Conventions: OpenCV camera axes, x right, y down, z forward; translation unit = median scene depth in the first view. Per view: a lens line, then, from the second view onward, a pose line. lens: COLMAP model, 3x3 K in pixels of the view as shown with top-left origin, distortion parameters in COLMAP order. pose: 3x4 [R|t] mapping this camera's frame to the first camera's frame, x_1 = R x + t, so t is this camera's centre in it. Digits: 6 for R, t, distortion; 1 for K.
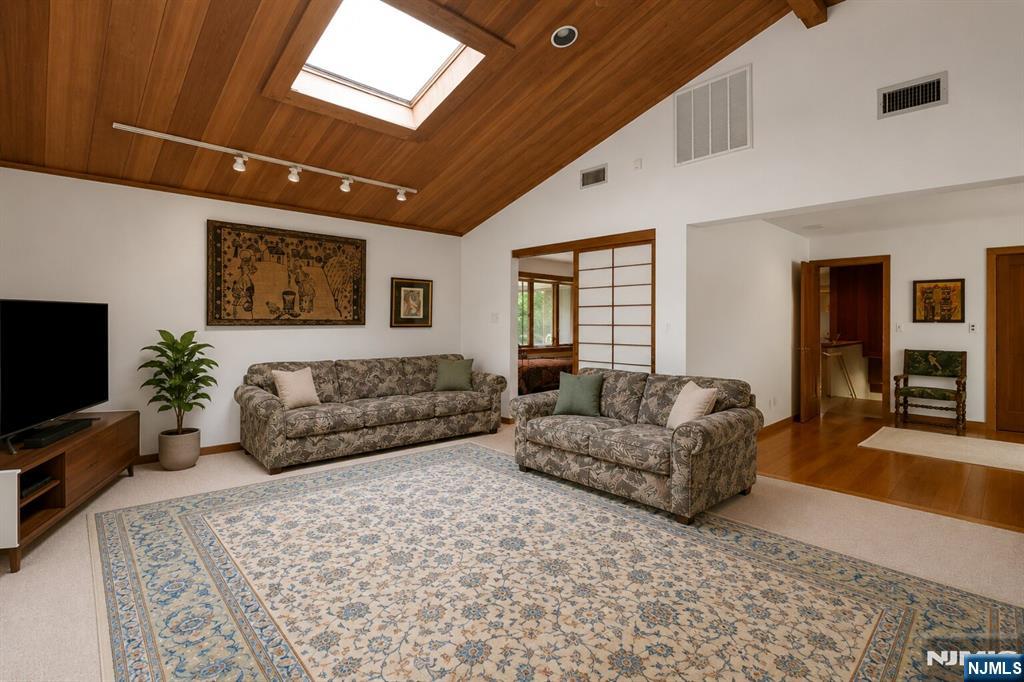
lens RADIAL K [[462.9, 0, 509.1], [0, 462.9, 324.4], [0, 0, 1]] dist [-0.000768, -0.000085]
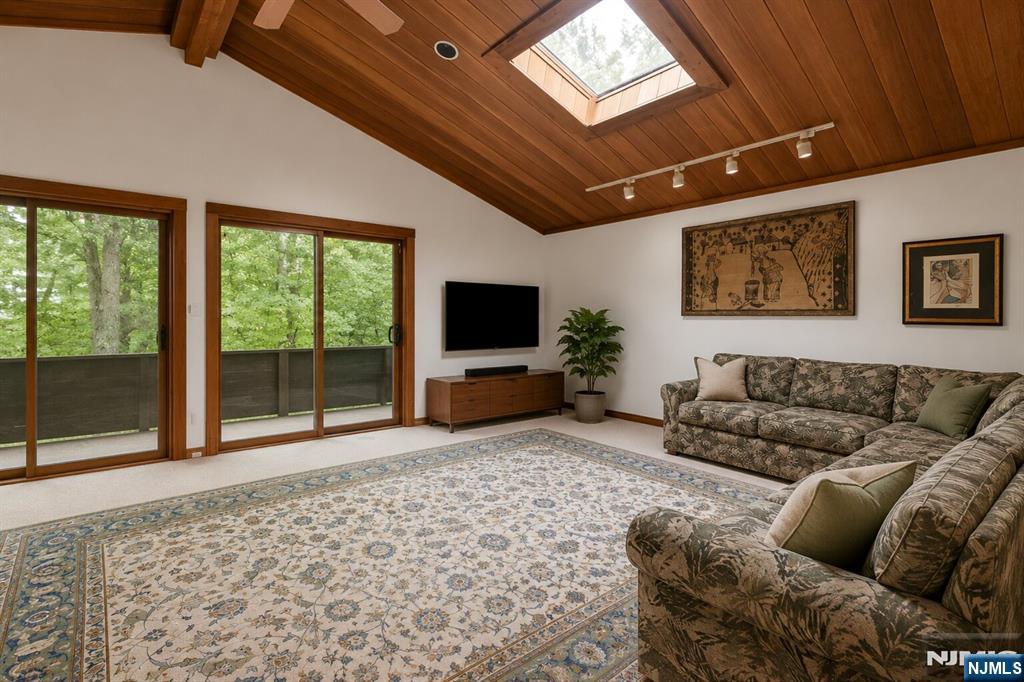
lens RADIAL K [[501.0, 0, 510.0], [0, 501.0, 314.8], [0, 0, 1]] dist [0.000902, 0.000038]
pose [[-0.079371, 0.002447, -0.996842, 0.608435], [0.001544, 0.999996, 0.002332, -0.003509], [0.996844, -0.001354, -0.079375, 0.586576]]
